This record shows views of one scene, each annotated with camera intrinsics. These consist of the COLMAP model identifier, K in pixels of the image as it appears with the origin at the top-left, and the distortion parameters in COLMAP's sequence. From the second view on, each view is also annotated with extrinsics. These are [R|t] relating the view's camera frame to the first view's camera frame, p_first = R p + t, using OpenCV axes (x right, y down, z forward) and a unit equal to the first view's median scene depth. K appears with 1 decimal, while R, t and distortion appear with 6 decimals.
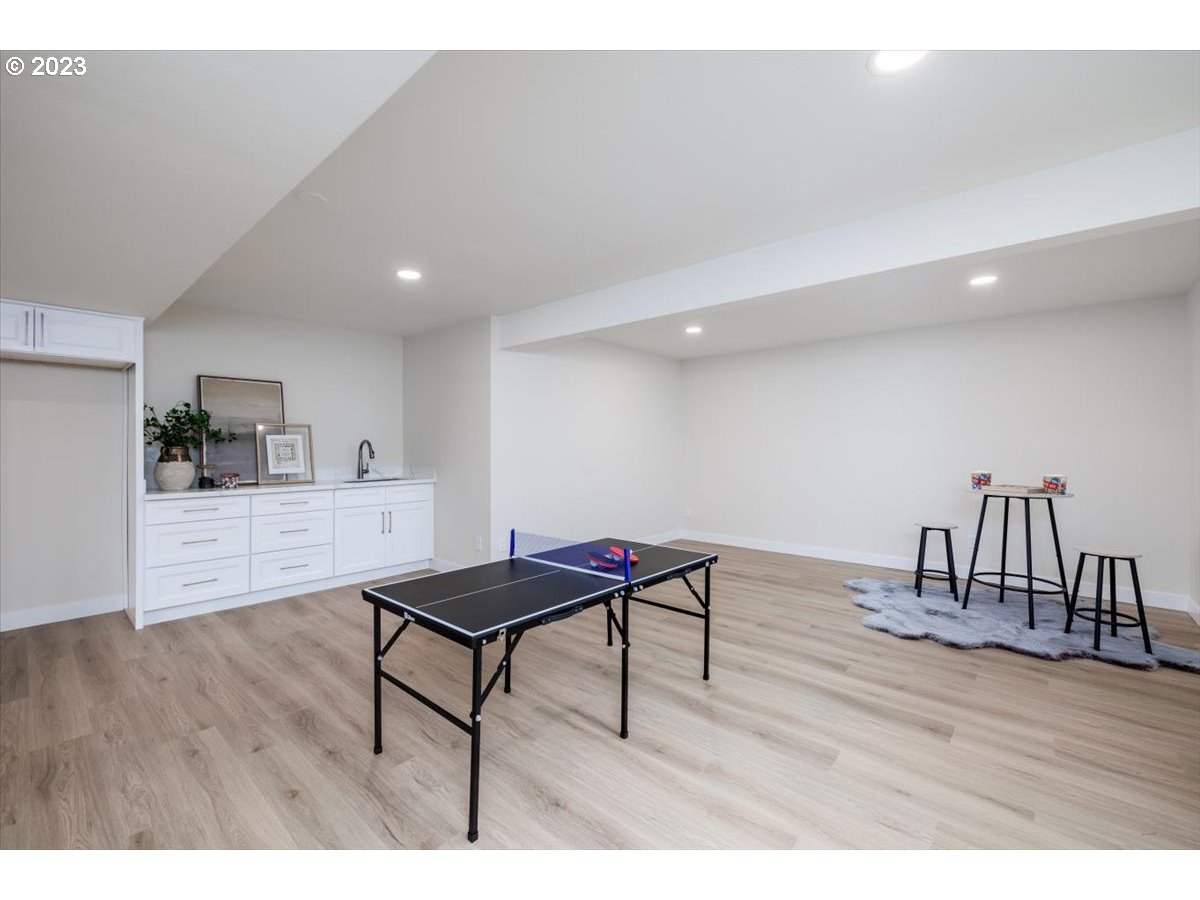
lens RADIAL K [[509.7, 0, 600.0], [0, 509.7, 450.0], [0, 0, 1]] dist [-0.002565, -0.000450]
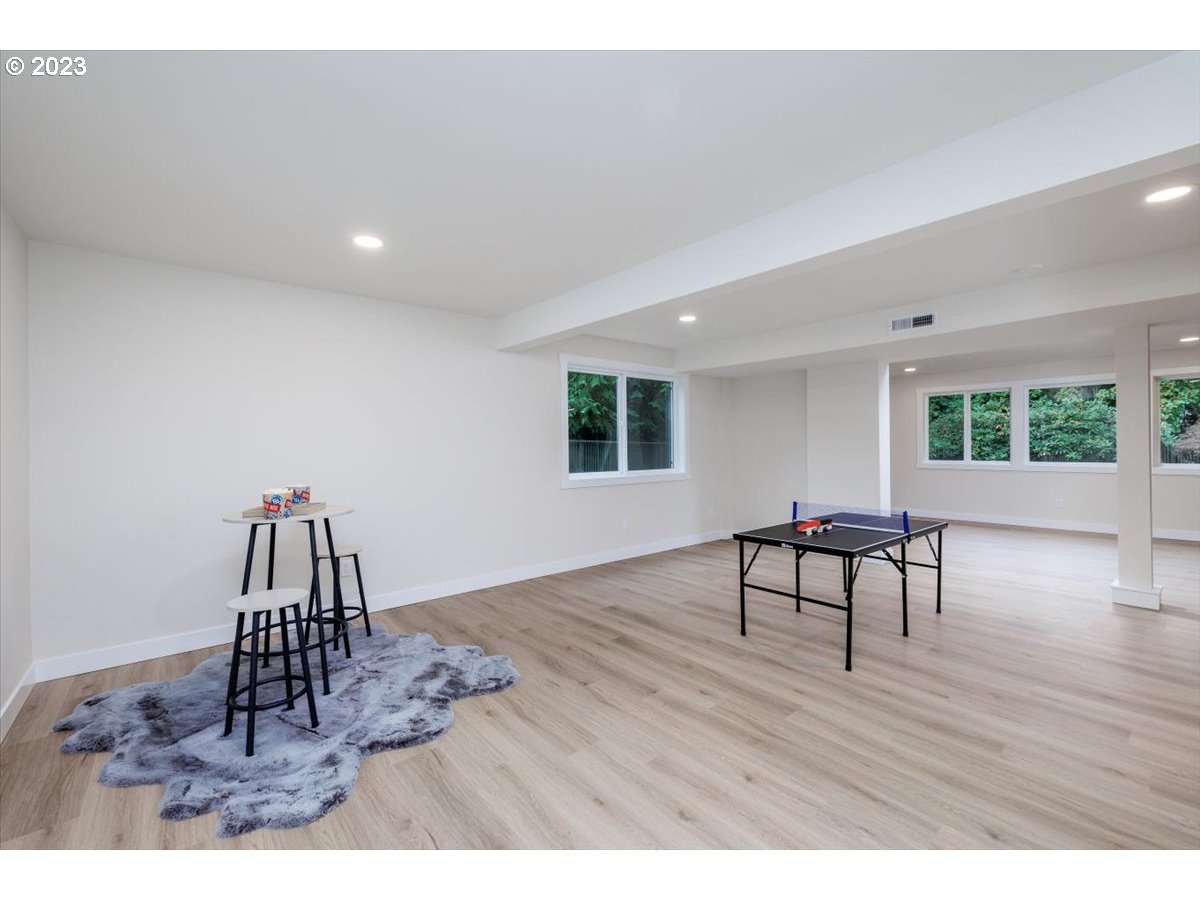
lens RADIAL K [[509.7, 0, 600.0], [0, 509.7, 450.0], [0, 0, 1]] dist [-0.002565, -0.000450]
pose [[-0.987475, 0.020512, 0.156436, 0.315963], [0.025424, 0.999242, 0.029464, -0.034860], [-0.155713, 0.033072, -0.987249, 2.043503]]
